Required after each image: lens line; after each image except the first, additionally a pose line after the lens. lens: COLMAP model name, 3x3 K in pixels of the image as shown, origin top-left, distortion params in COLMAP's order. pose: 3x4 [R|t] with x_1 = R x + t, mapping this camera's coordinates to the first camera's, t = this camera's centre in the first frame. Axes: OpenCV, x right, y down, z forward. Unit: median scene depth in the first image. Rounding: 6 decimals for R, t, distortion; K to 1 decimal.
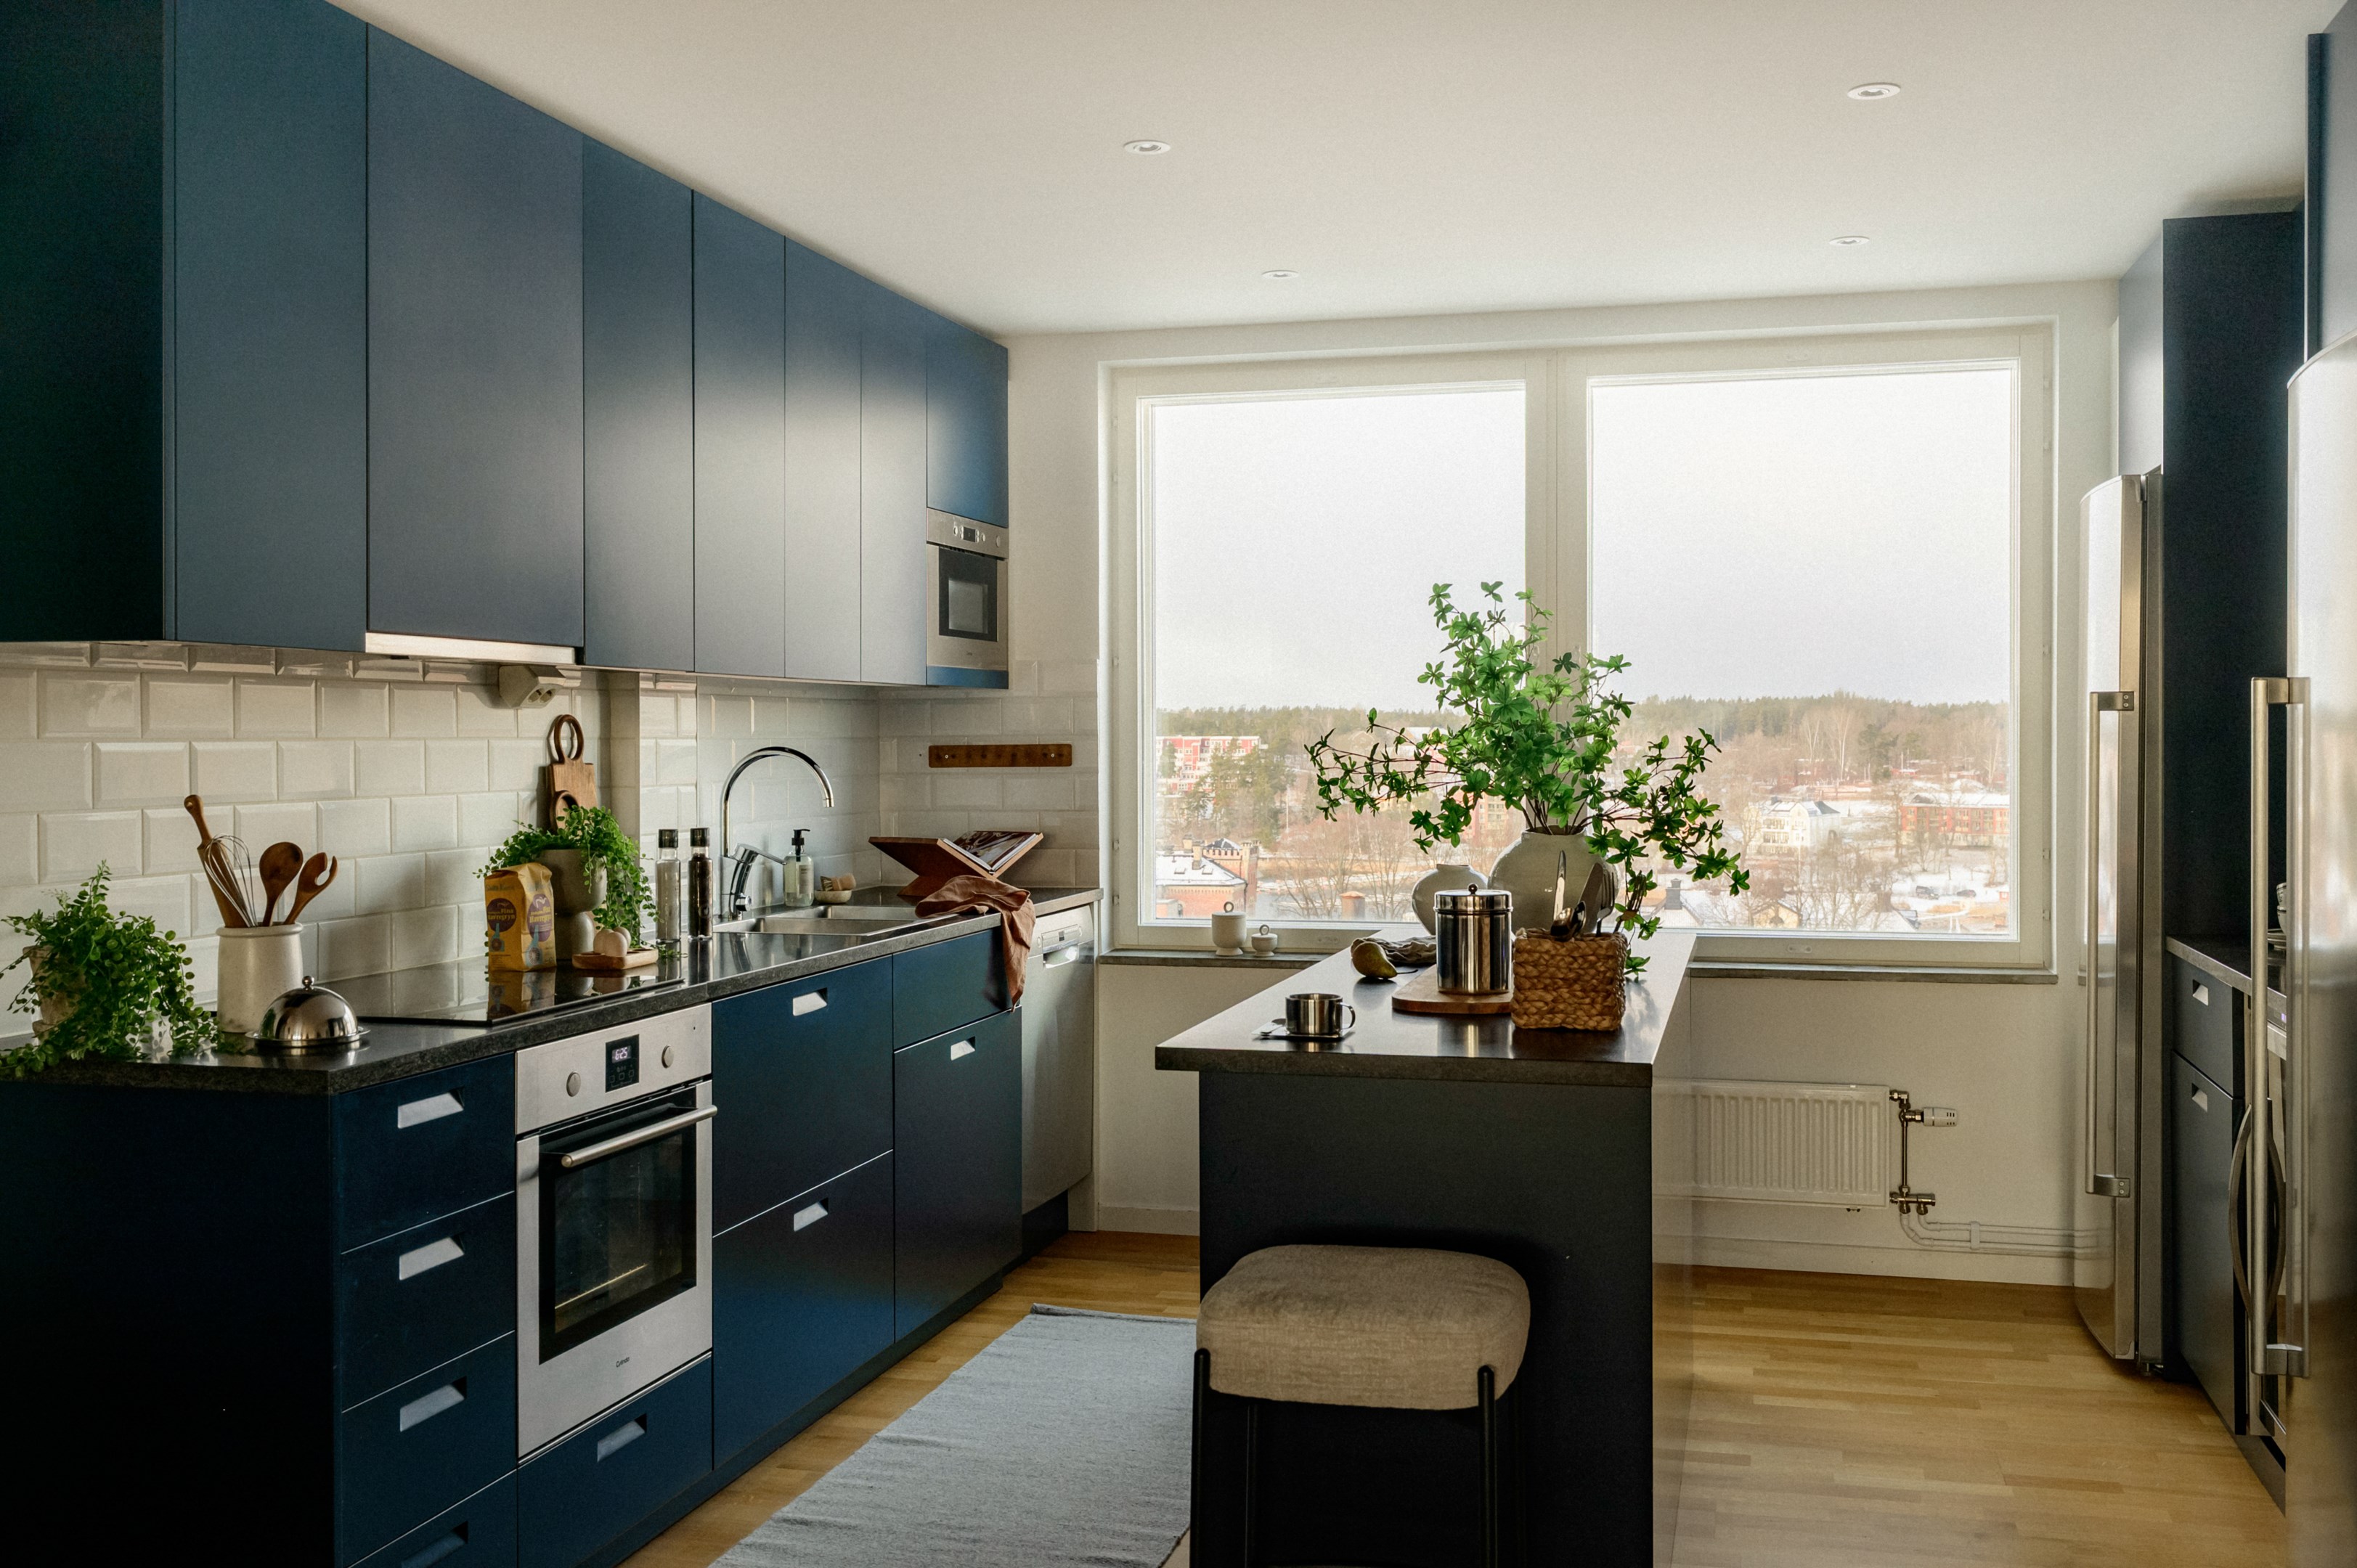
lens RADIAL K [[2192.5, 0, 1178.5], [0, 2192.5, 784.0], [0, 0, 1]] dist [-0.009710, -0.001038]
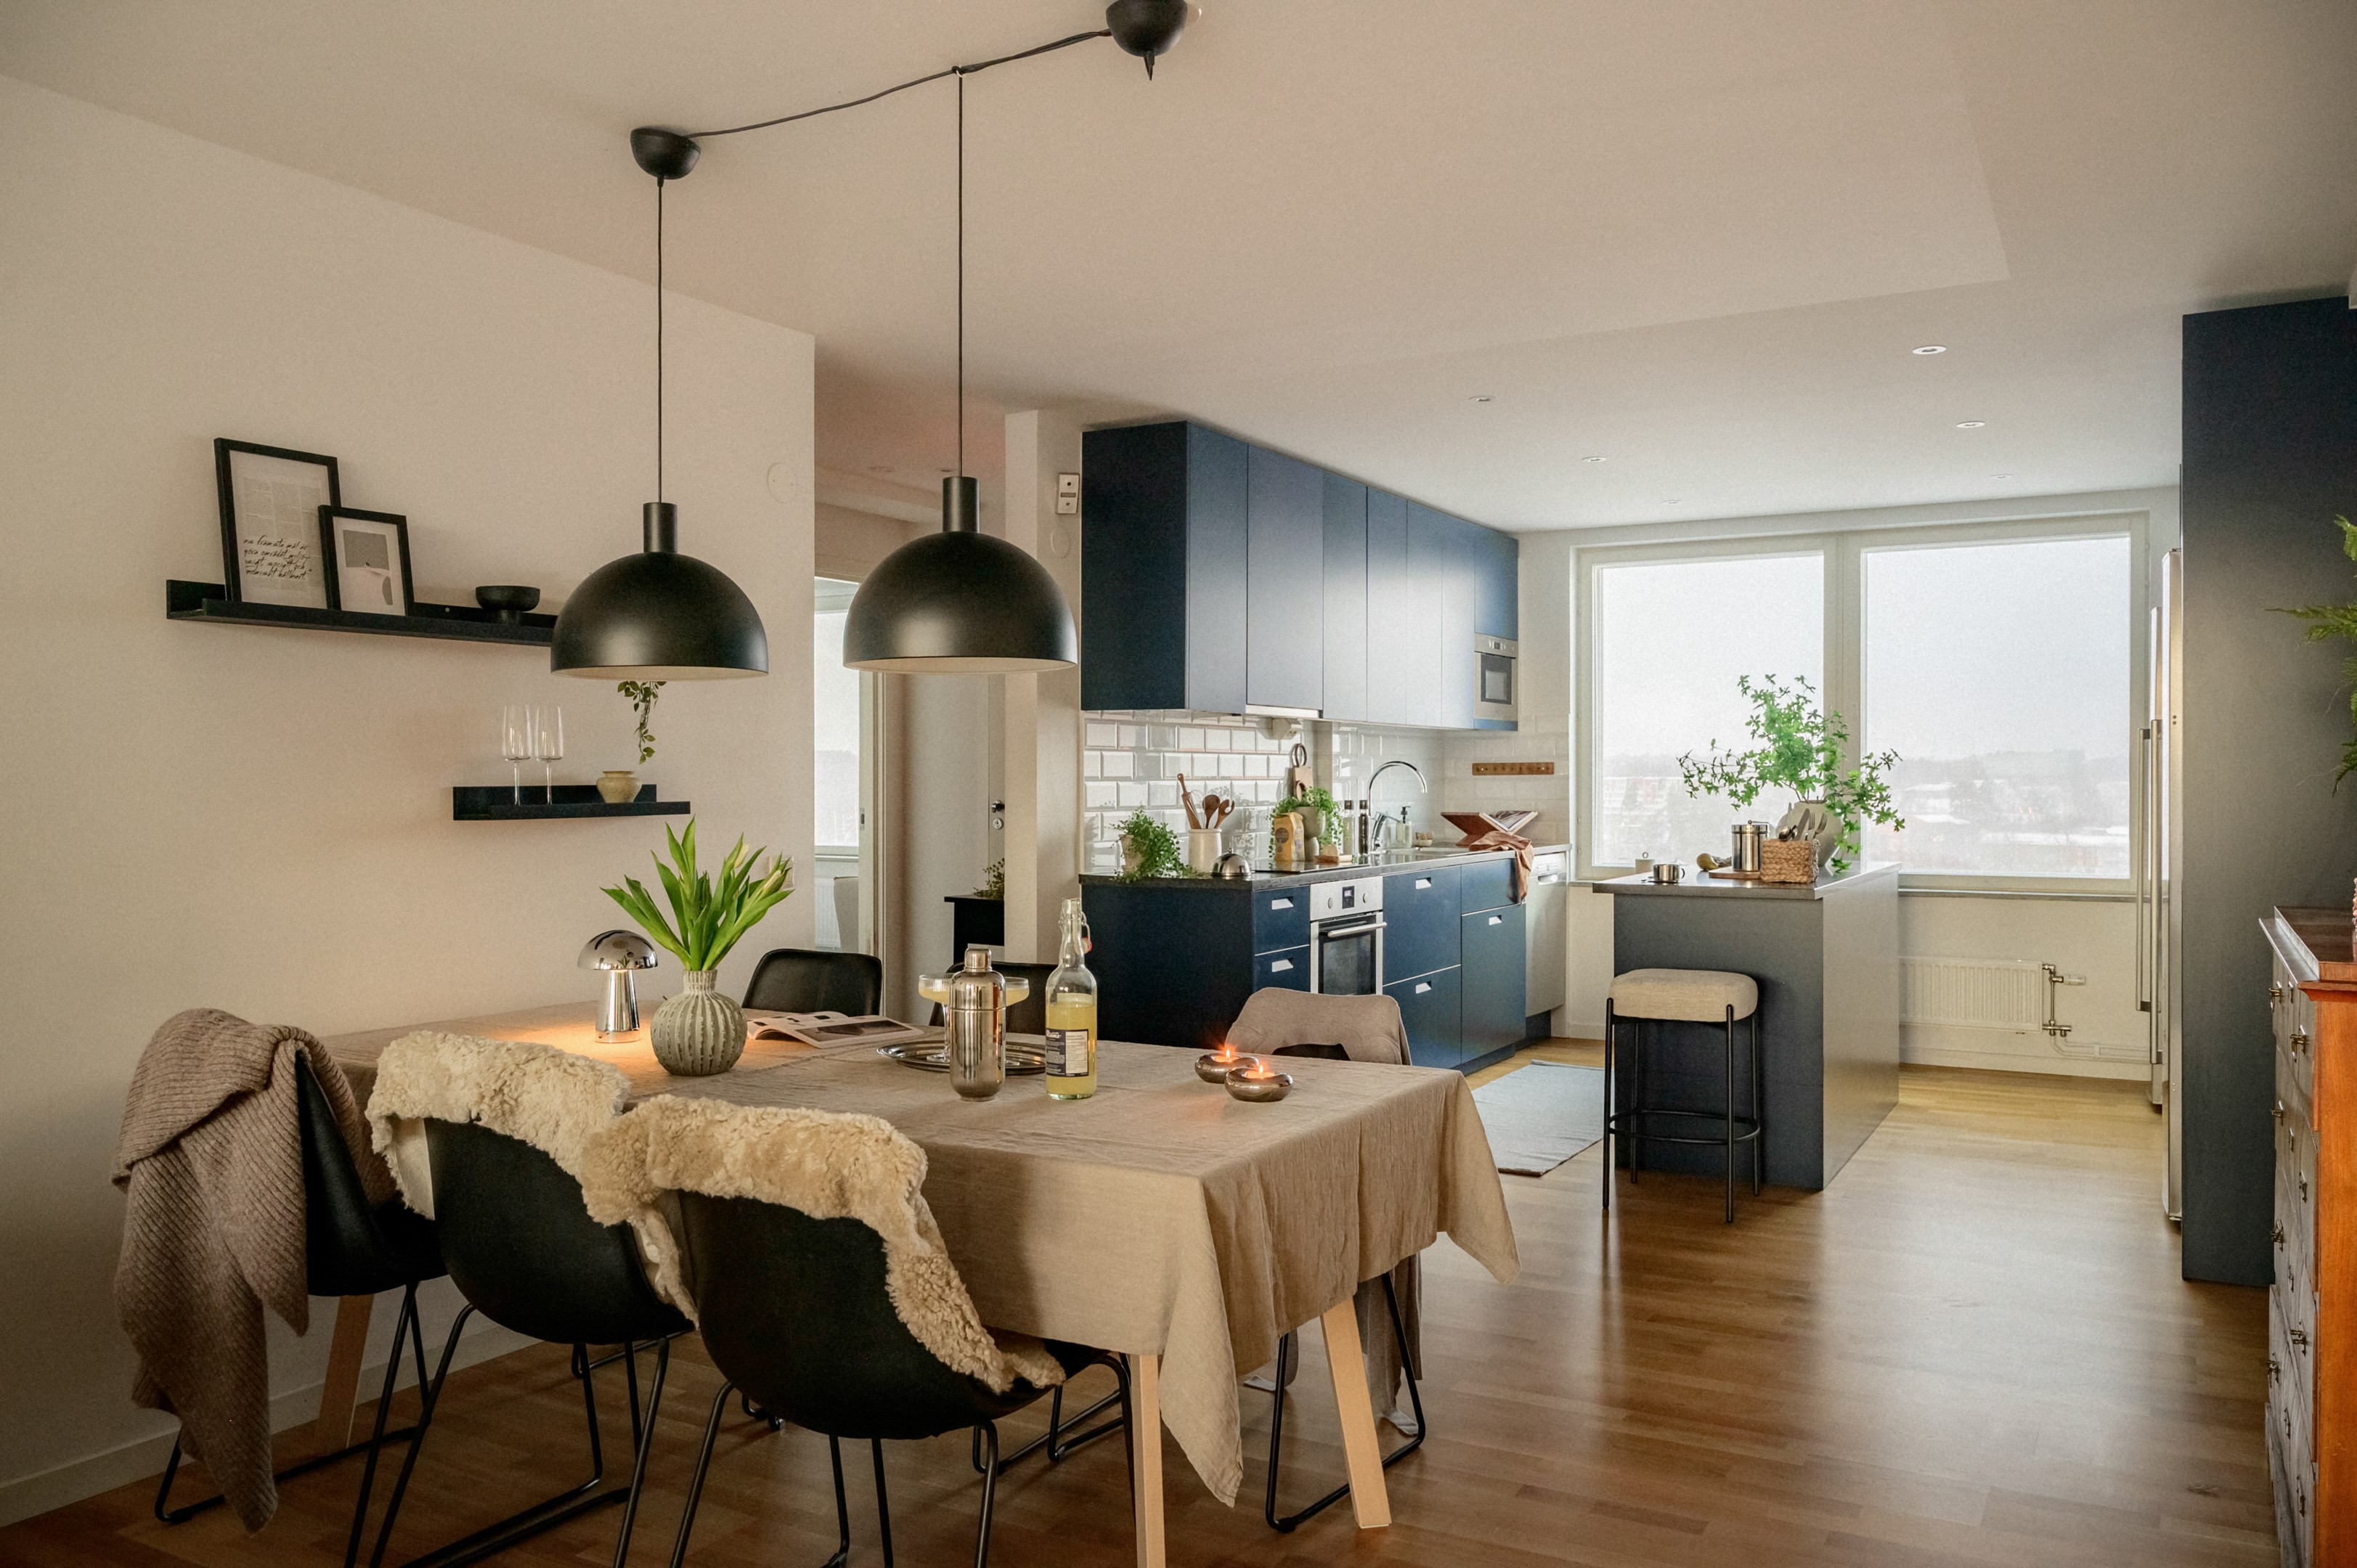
lens RADIAL K [[1756.4, 0, 1178.5], [0, 1756.4, 784.0], [0, 0, 1]] dist [-0.008100, 0.000127]
pose [[0.967066, 0.003871, -0.254497, 0.025244], [-0.008369, 0.999827, -0.016597, 0.034165], [0.254388, 0.018181, 0.966931, -0.601496]]
